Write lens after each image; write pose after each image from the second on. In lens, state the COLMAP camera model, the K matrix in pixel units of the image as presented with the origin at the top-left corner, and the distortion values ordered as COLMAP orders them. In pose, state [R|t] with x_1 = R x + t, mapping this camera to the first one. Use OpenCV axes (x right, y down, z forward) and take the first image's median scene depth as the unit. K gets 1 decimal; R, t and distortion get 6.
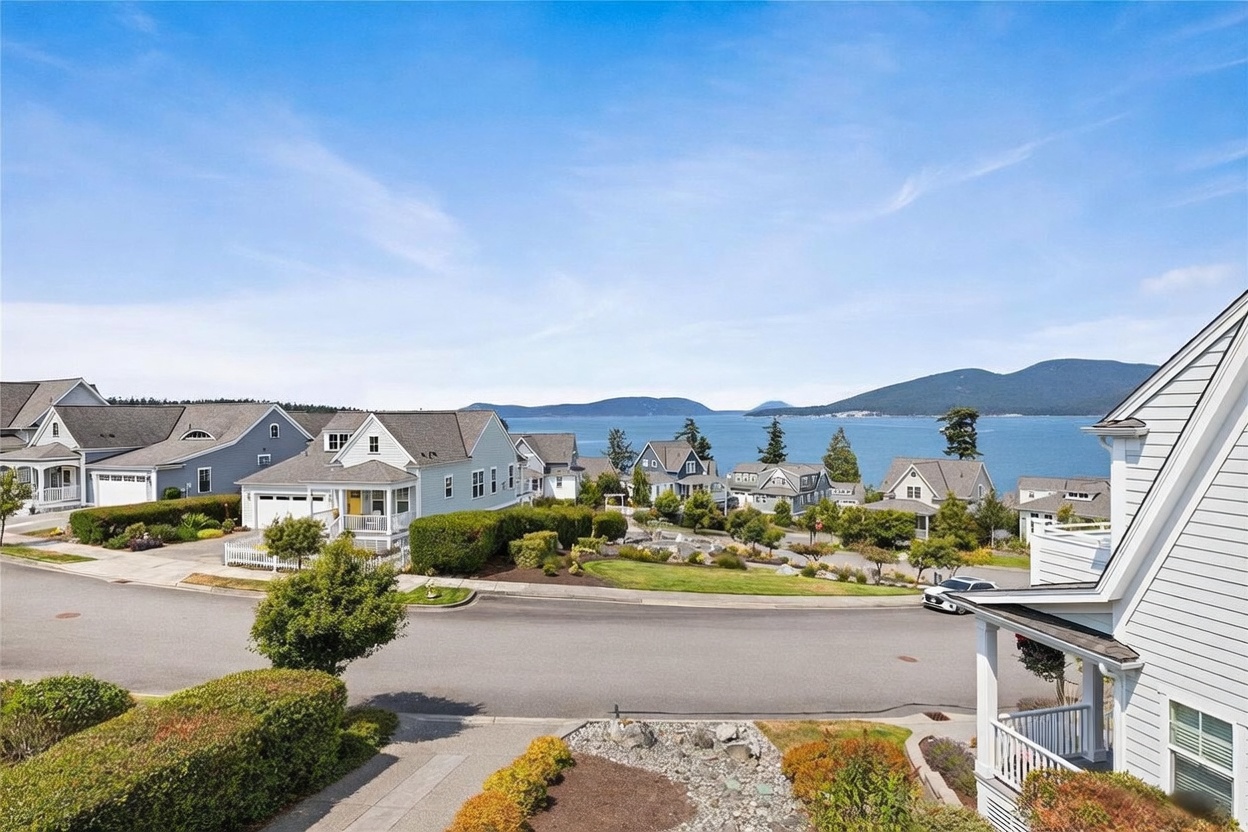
lens RADIAL K [[670.3, 0, 608.6], [0, 670.3, 425.2], [0, 0, 1]] dist [0.019514, 0.000028]
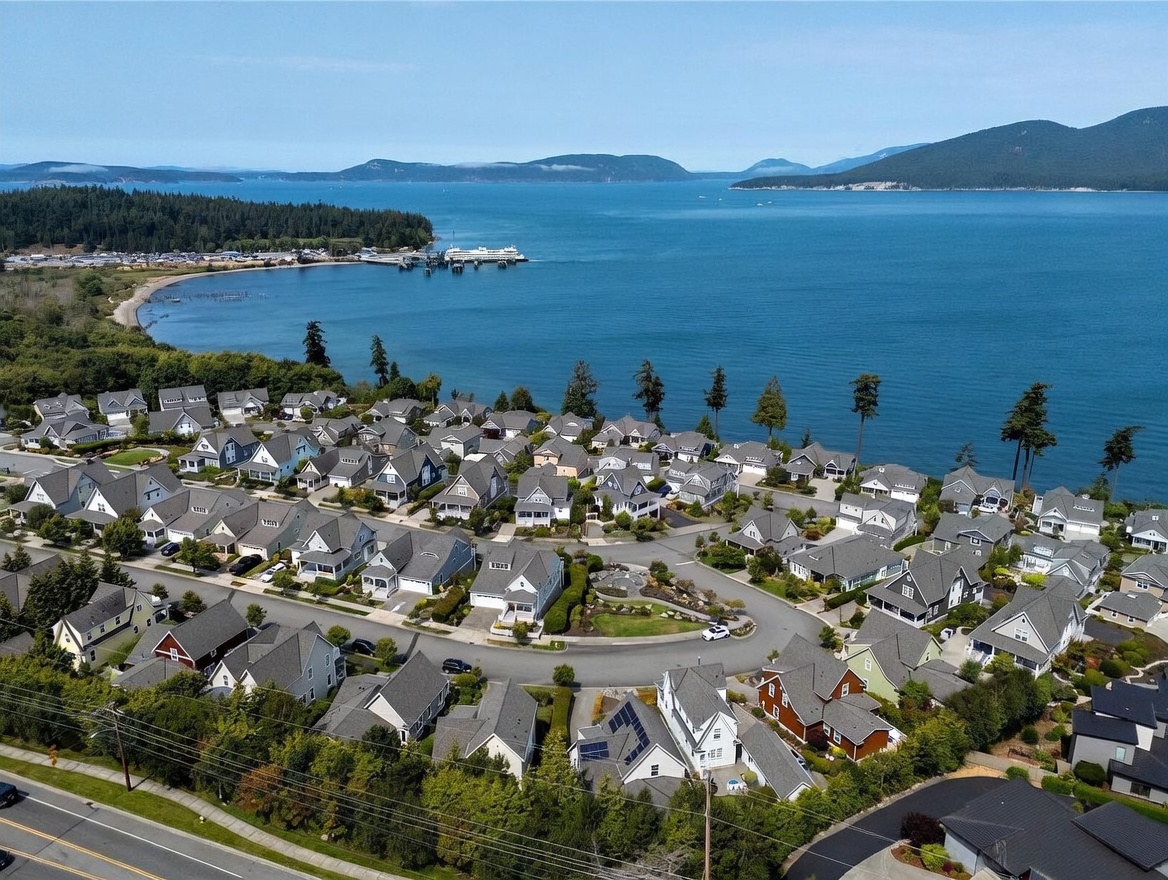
lens RADIAL K [[864.4, 0, 584.0], [0, 864.4, 440.0], [0, 0, 1]] dist [0.069101, 0.001698]
pose [[0.999058, 0.012478, 0.041560, -0.051548], [-0.023893, 0.957682, 0.286836, -0.350514], [-0.036222, -0.287559, 0.957078, -0.514999]]
